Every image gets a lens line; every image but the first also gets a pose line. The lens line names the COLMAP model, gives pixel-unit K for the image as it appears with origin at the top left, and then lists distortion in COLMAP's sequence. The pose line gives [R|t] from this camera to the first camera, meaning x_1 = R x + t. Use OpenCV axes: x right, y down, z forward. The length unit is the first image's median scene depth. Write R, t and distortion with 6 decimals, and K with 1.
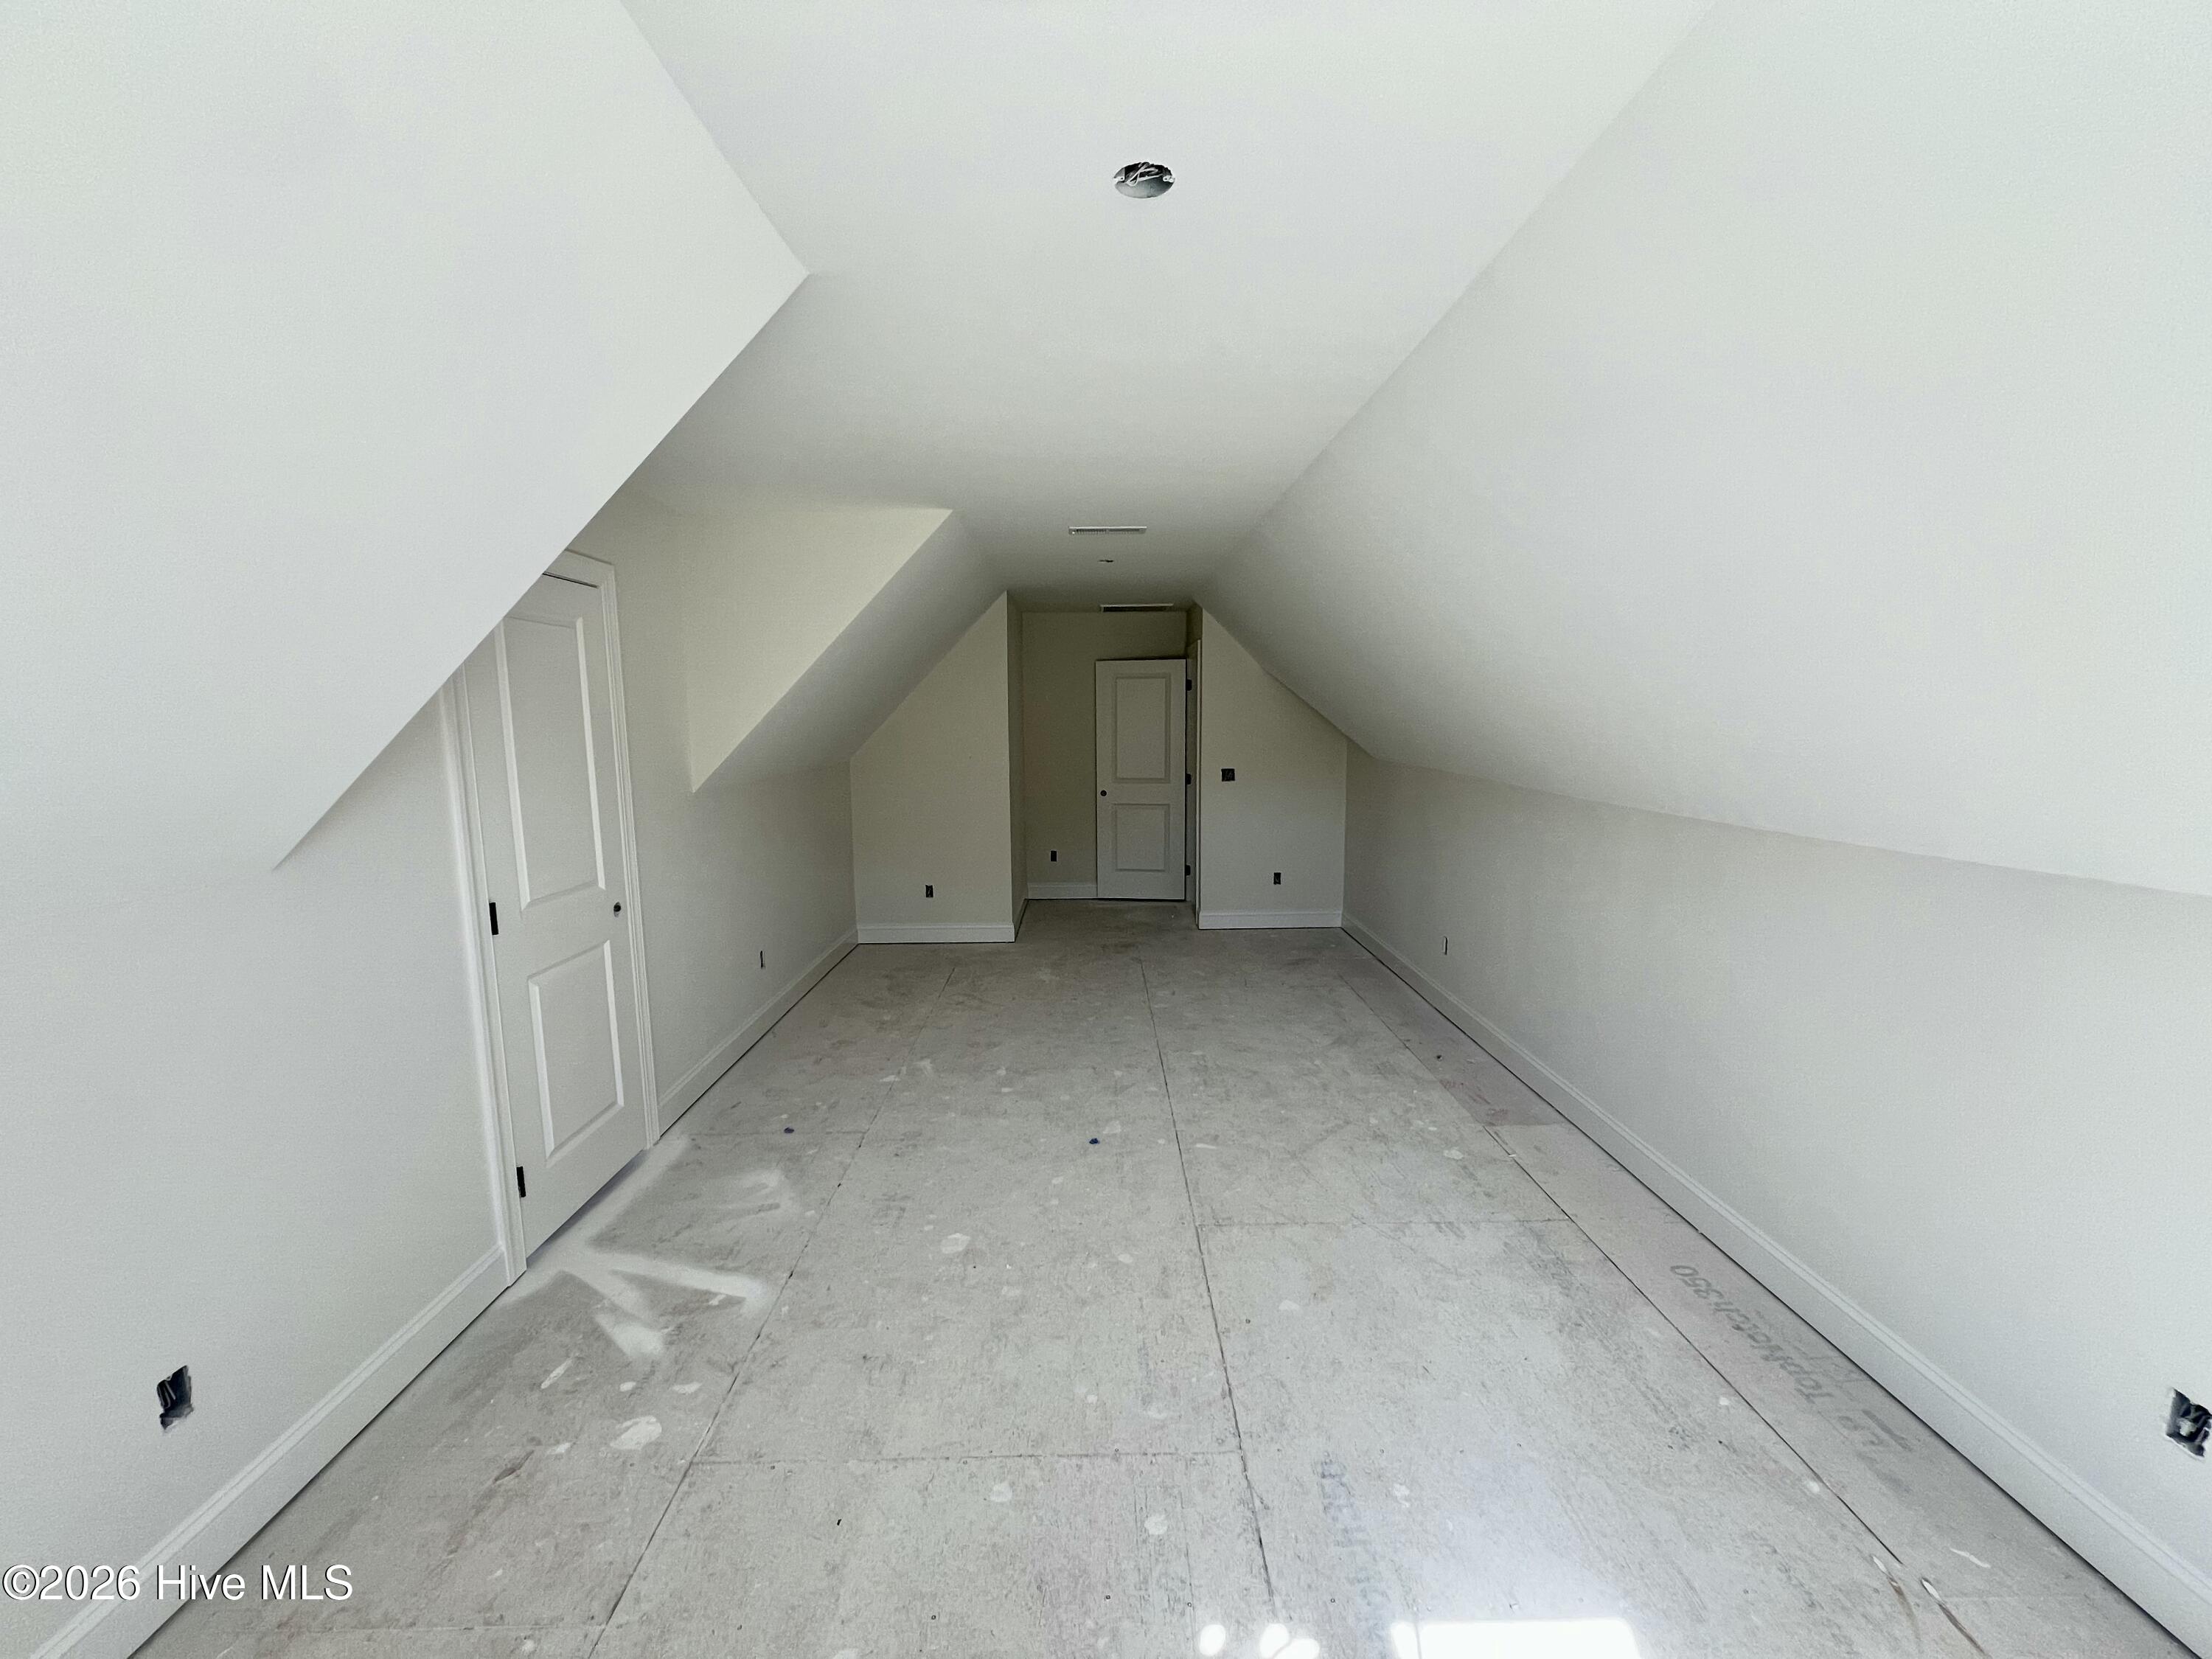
lens RADIAL K [[878.3, 0, 1106.0], [0, 878.3, 829.5], [0, 0, 1]] dist [-0.001863, 0.000052]
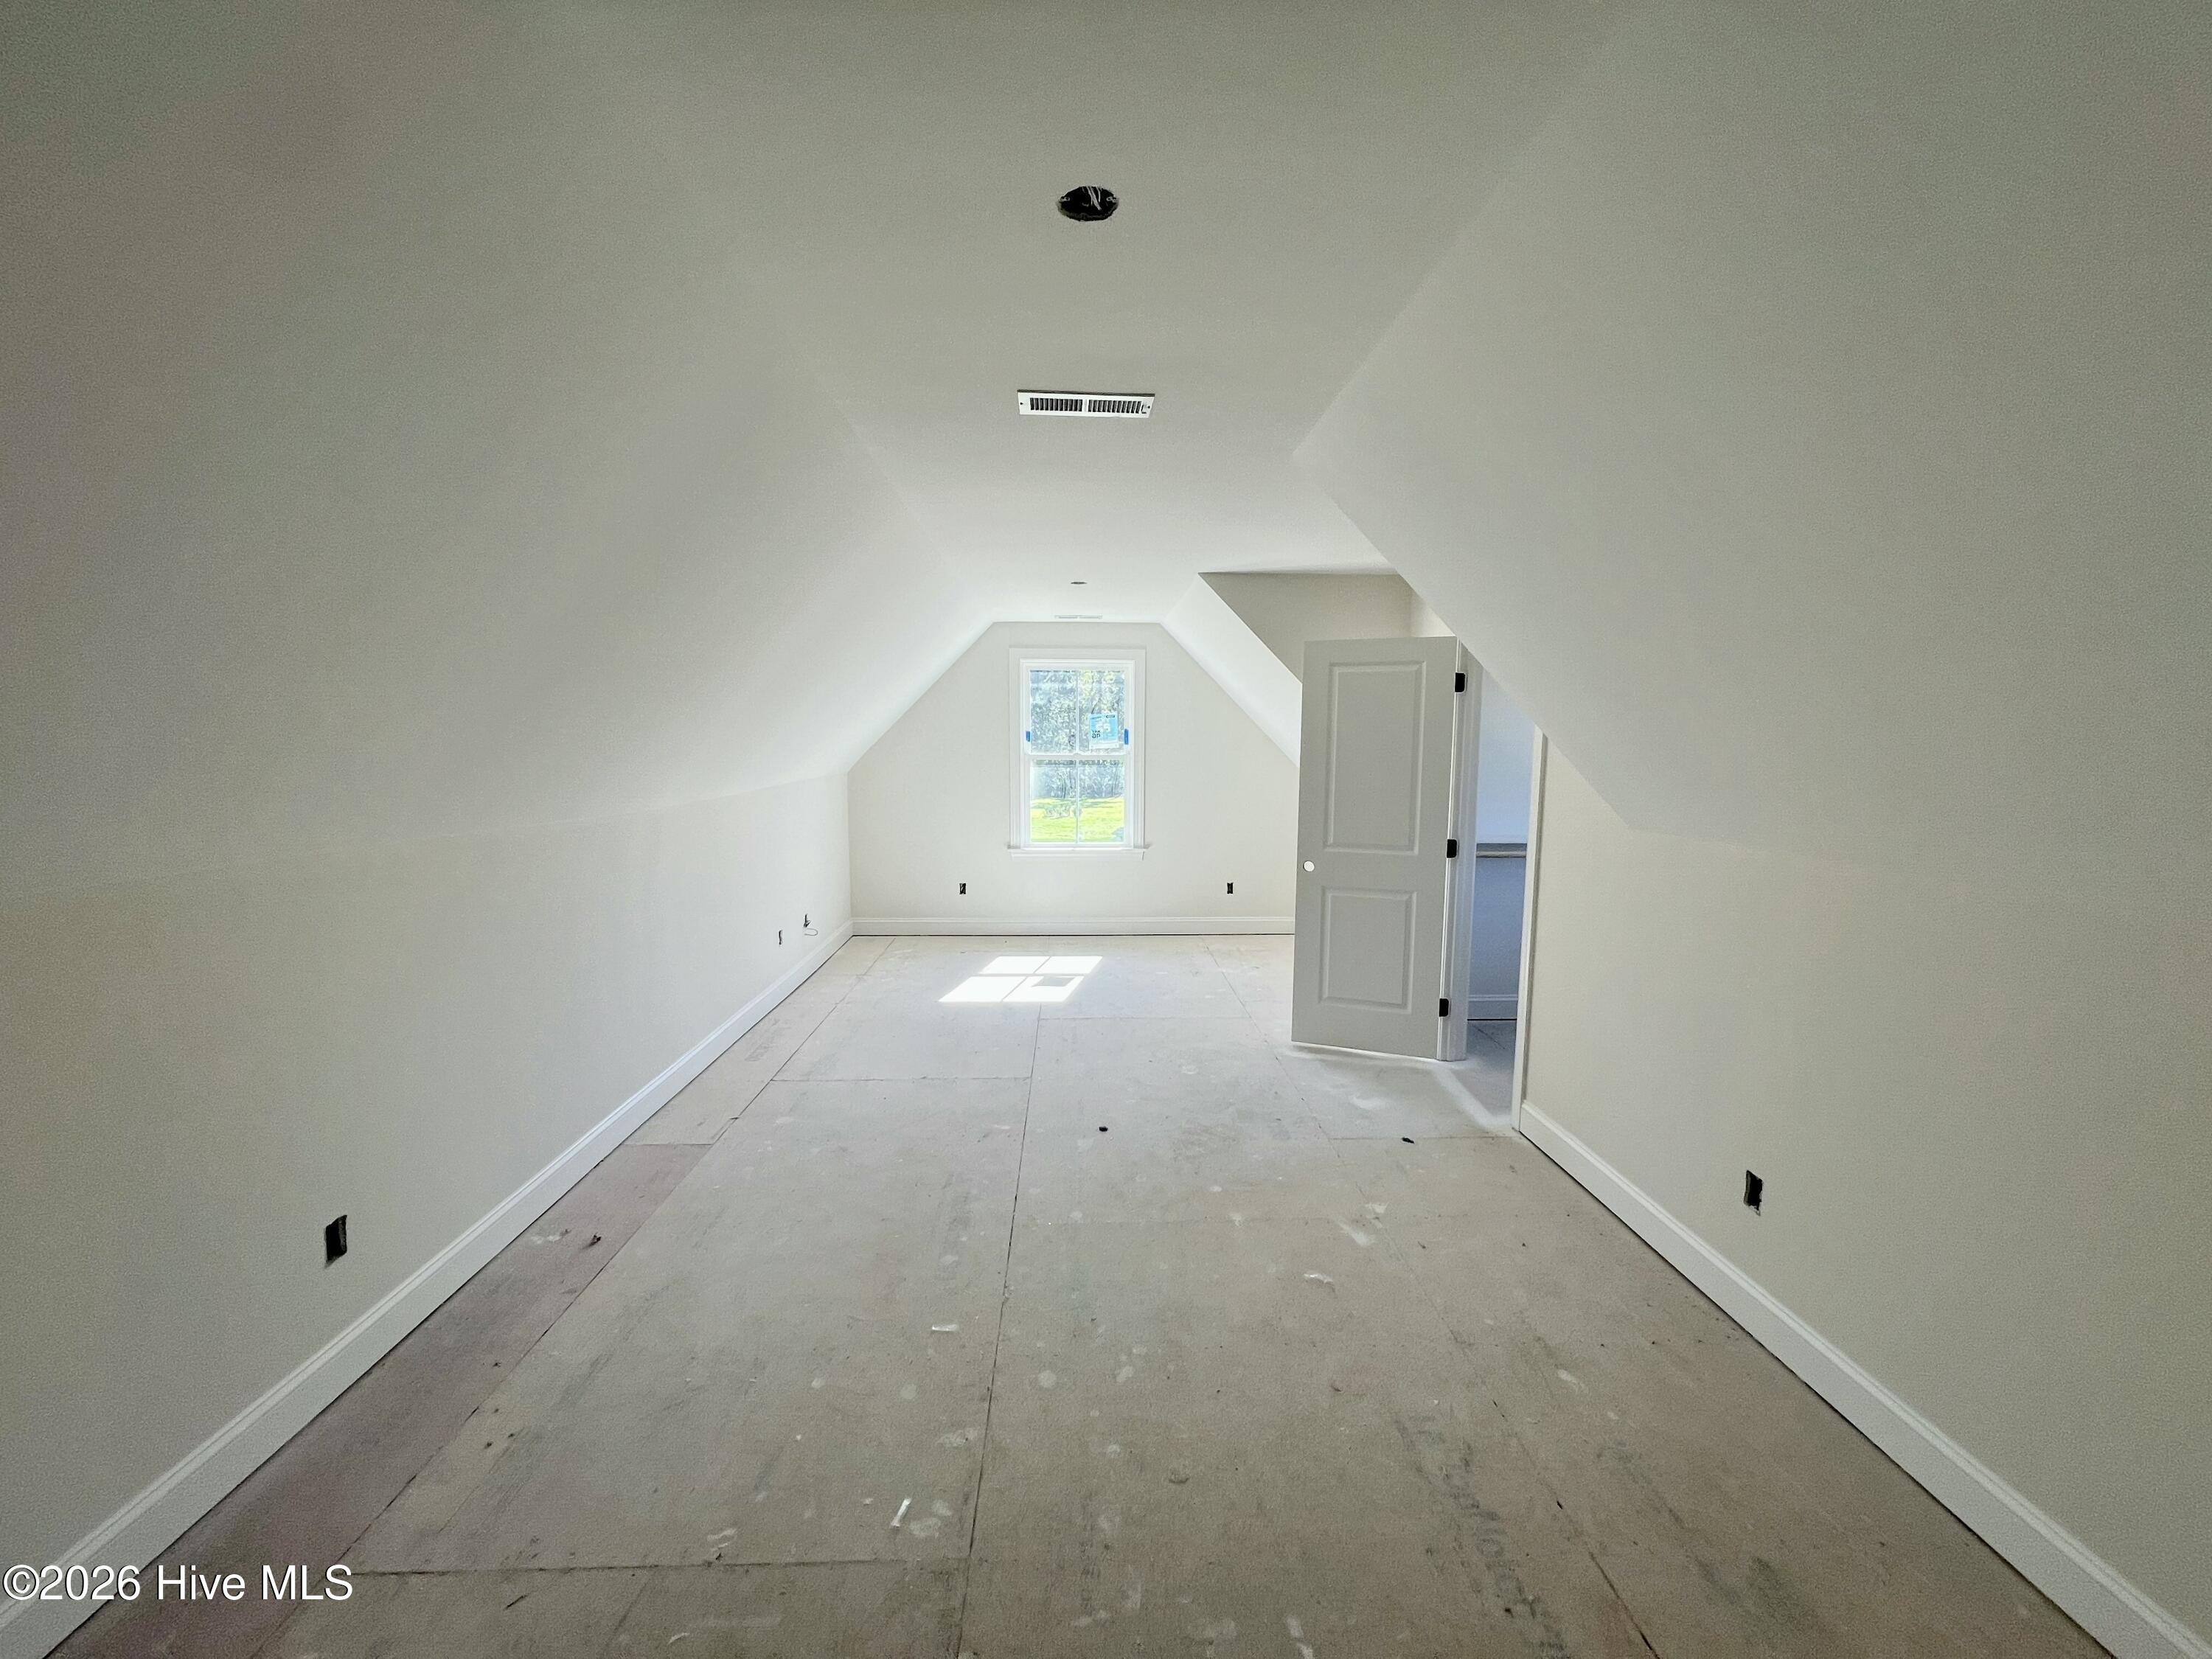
lens RADIAL K [[878.3, 0, 1106.0], [0, 878.3, 829.5], [0, 0, 1]] dist [-0.001863, 0.000052]
pose [[-0.999851, 0.008218, -0.015181, -0.002839], [0.004454, 0.972444, 0.233095, -0.212885], [0.016679, 0.232993, -0.972335, 1.688490]]
